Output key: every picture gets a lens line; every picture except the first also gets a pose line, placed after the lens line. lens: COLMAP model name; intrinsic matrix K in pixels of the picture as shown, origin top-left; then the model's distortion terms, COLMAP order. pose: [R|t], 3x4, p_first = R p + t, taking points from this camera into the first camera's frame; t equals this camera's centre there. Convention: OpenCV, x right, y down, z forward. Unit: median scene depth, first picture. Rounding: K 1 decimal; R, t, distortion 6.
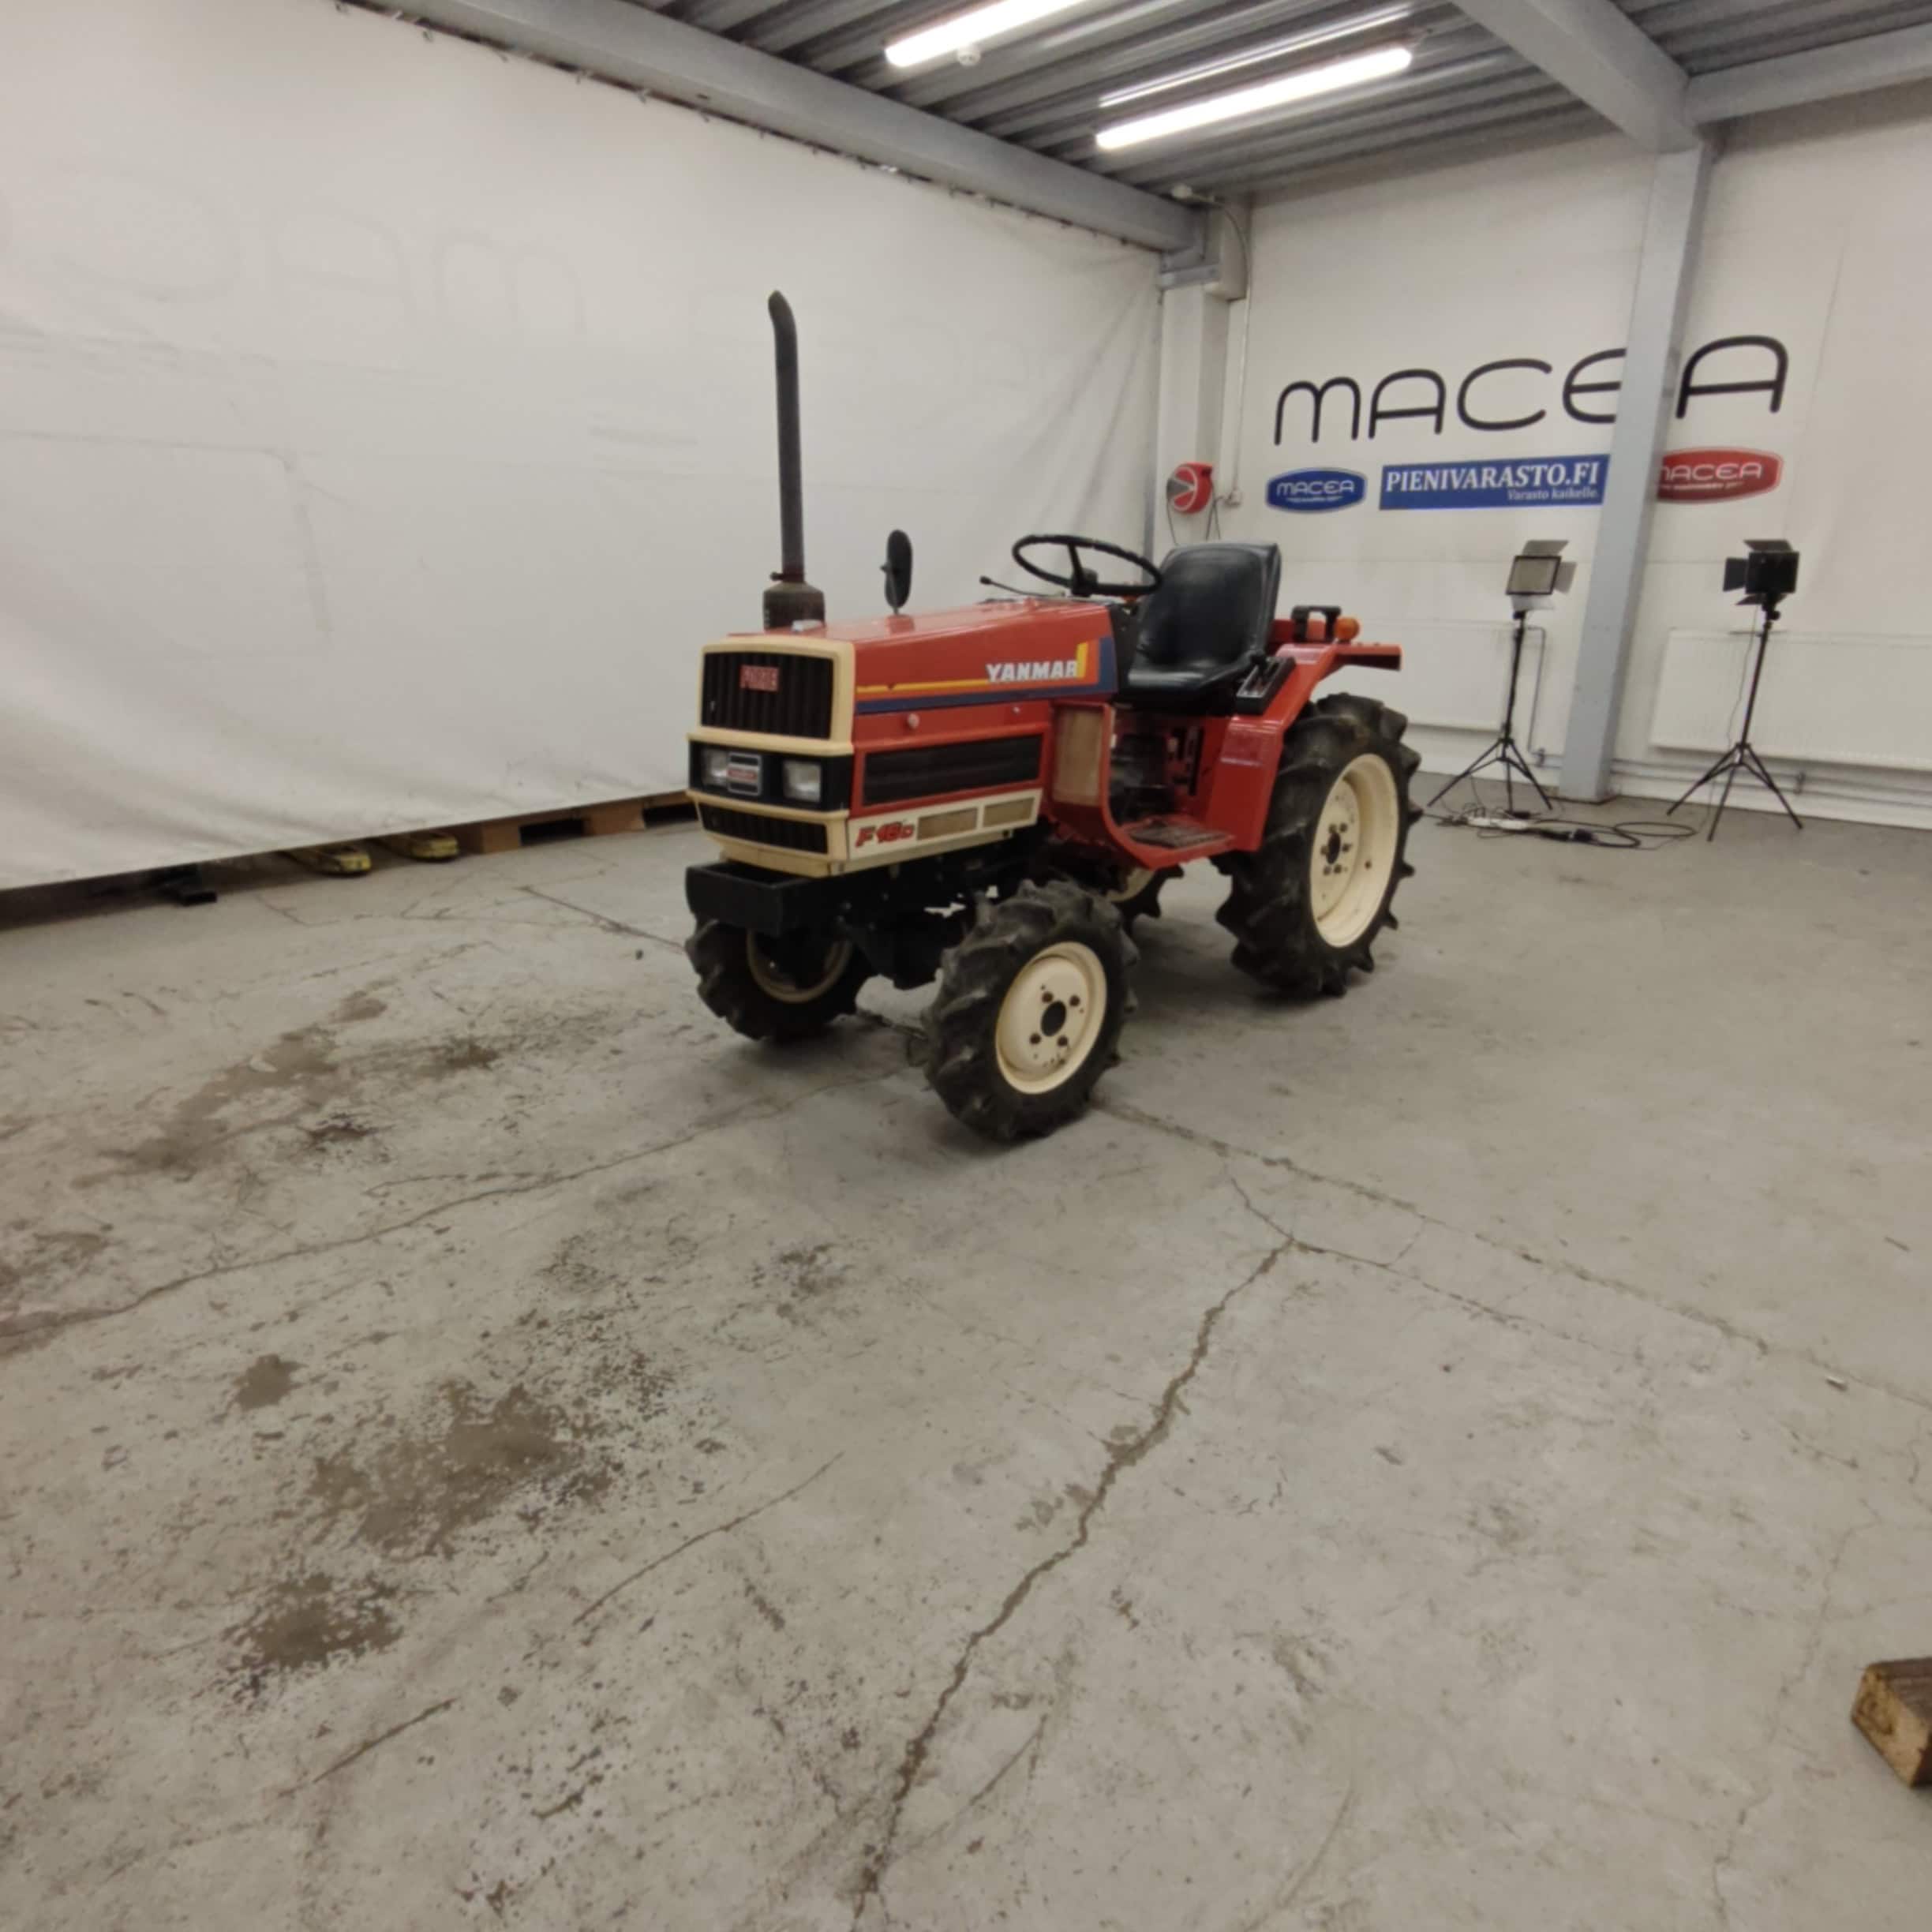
lens RADIAL K [[1217.5, 0, 985.9], [0, 1217.5, 967.6], [0, 0, 1]] dist [-0.000758, -0.002165]
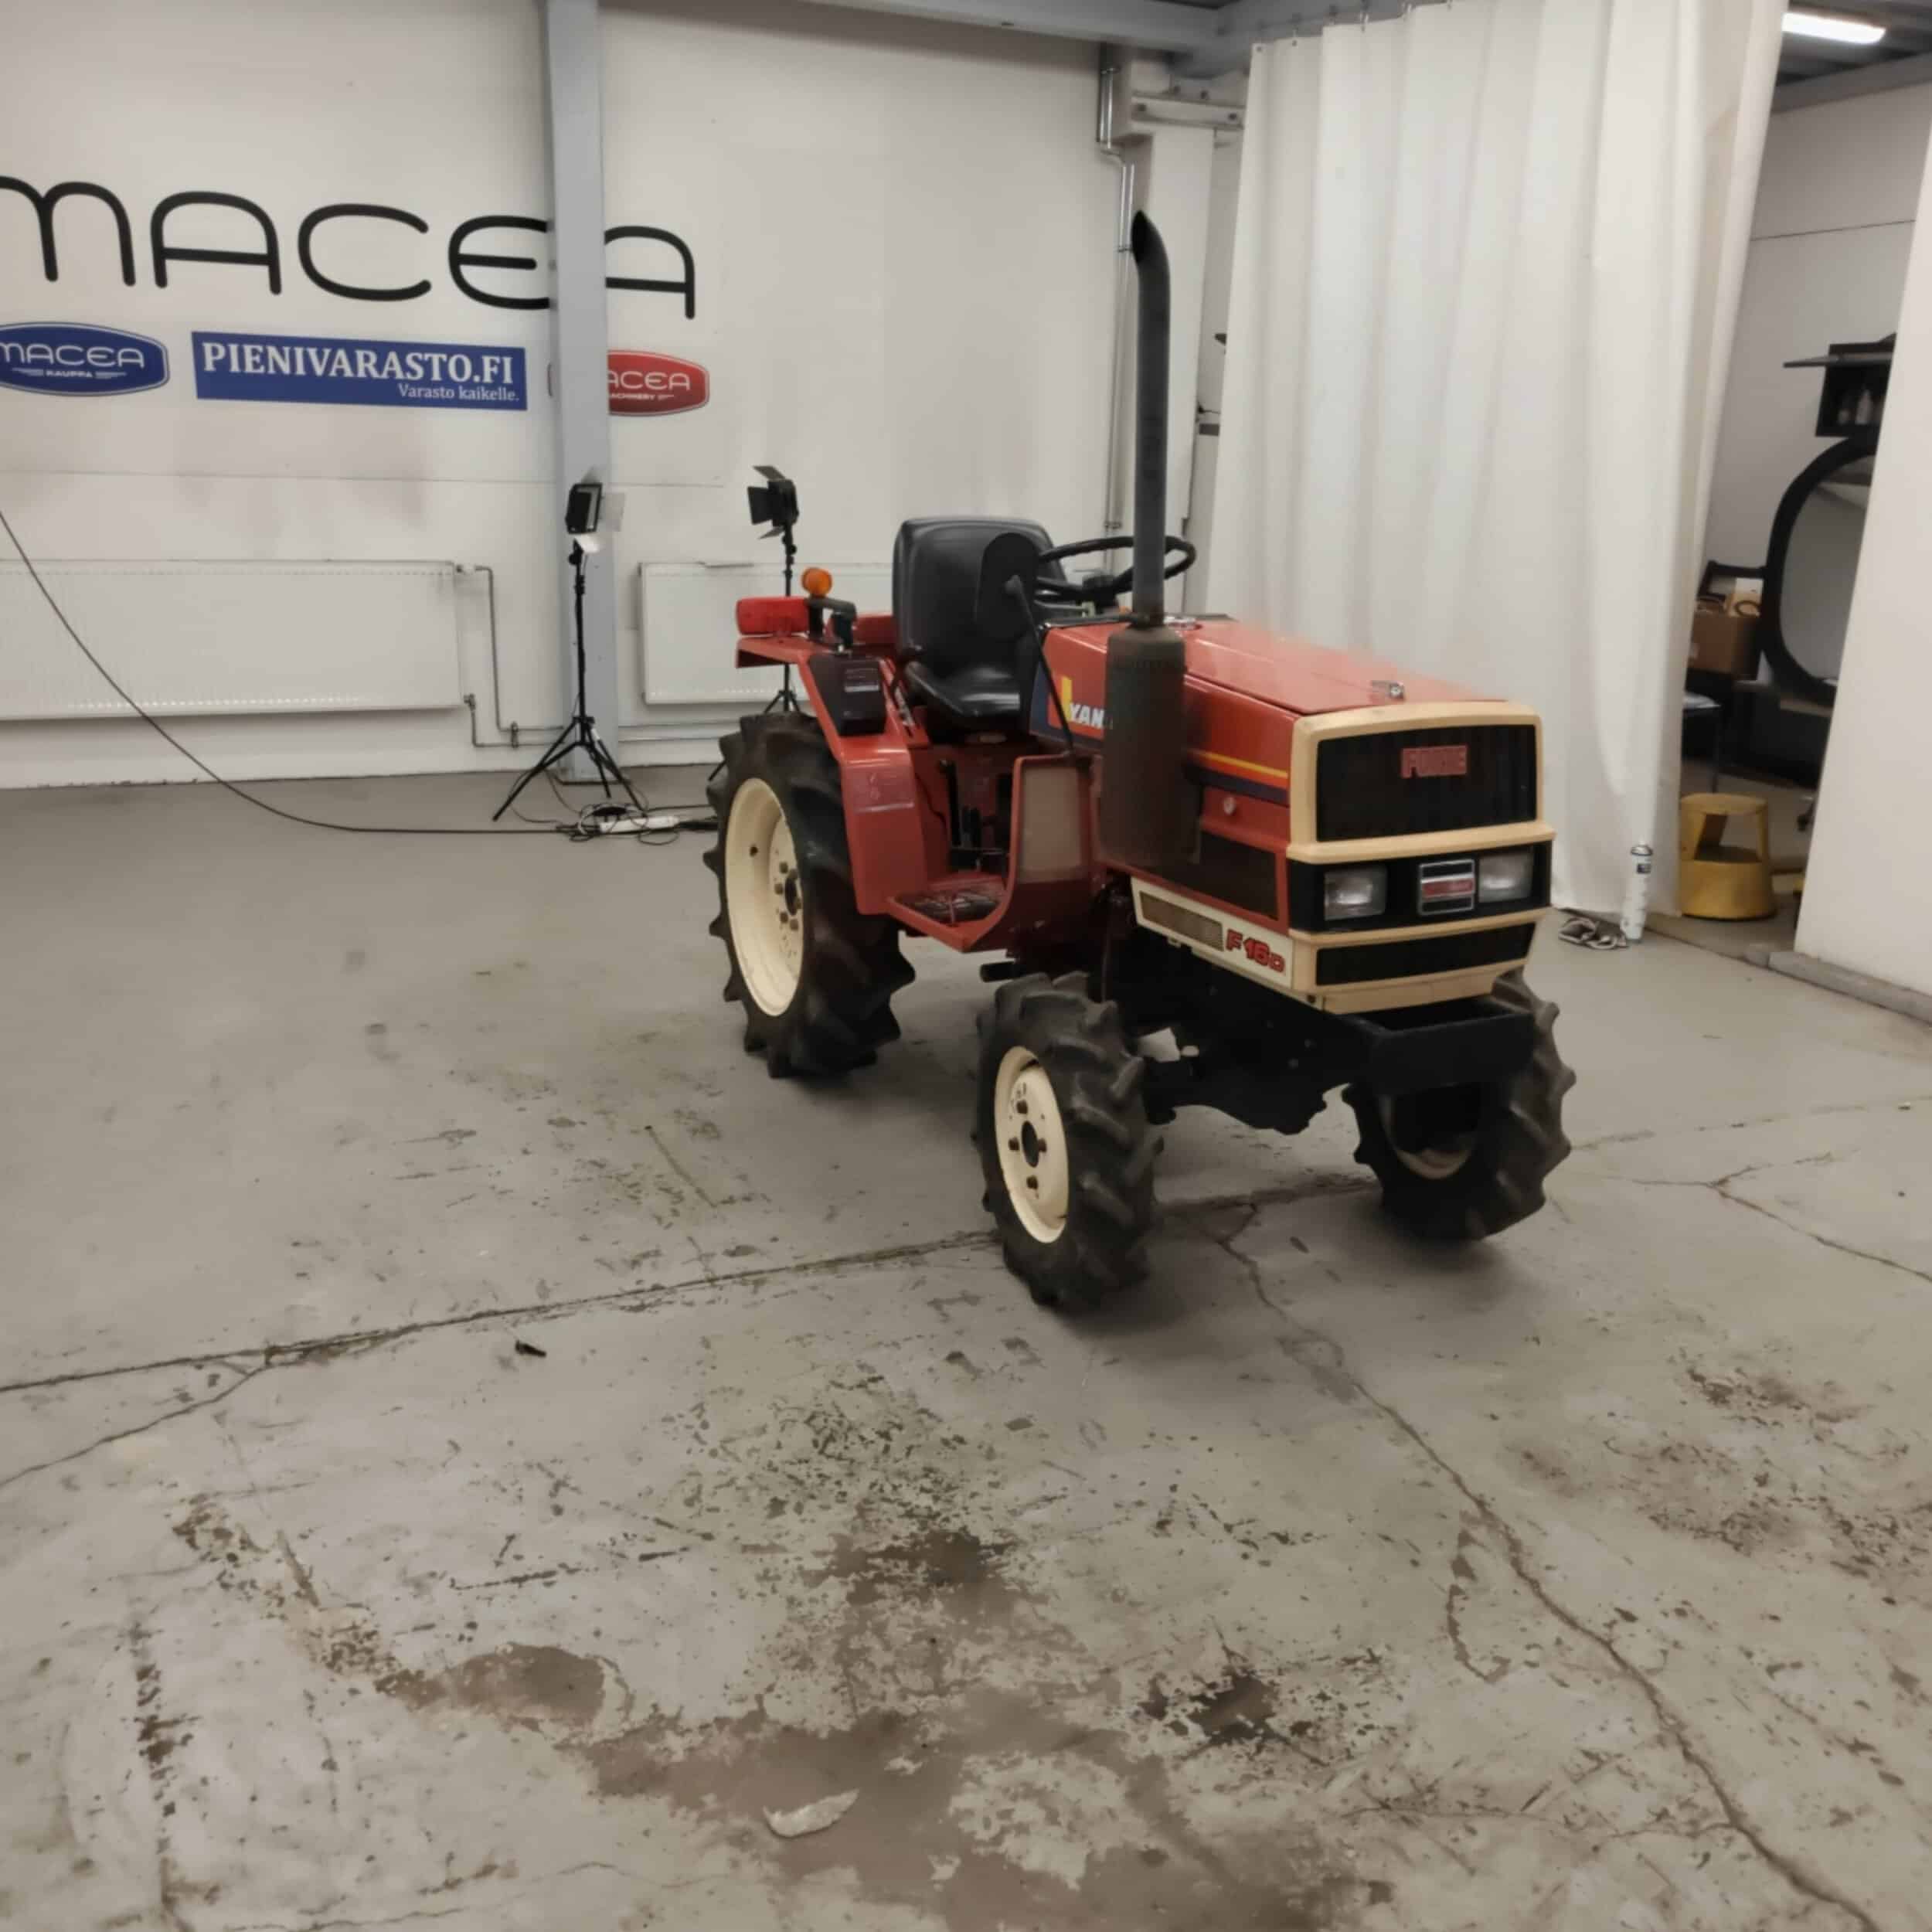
lens RADIAL K [[1808.9, 0, 967.5], [0, 1808.9, 972.3], [0, 0, 1]] dist [-0.004540, 0.013321]
pose [[0.402342, -0.247267, 0.881465, -1.128754], [0.261640, 0.953733, 0.148115, -0.301240], [-0.877306, 0.171034, 0.448422, 0.652531]]
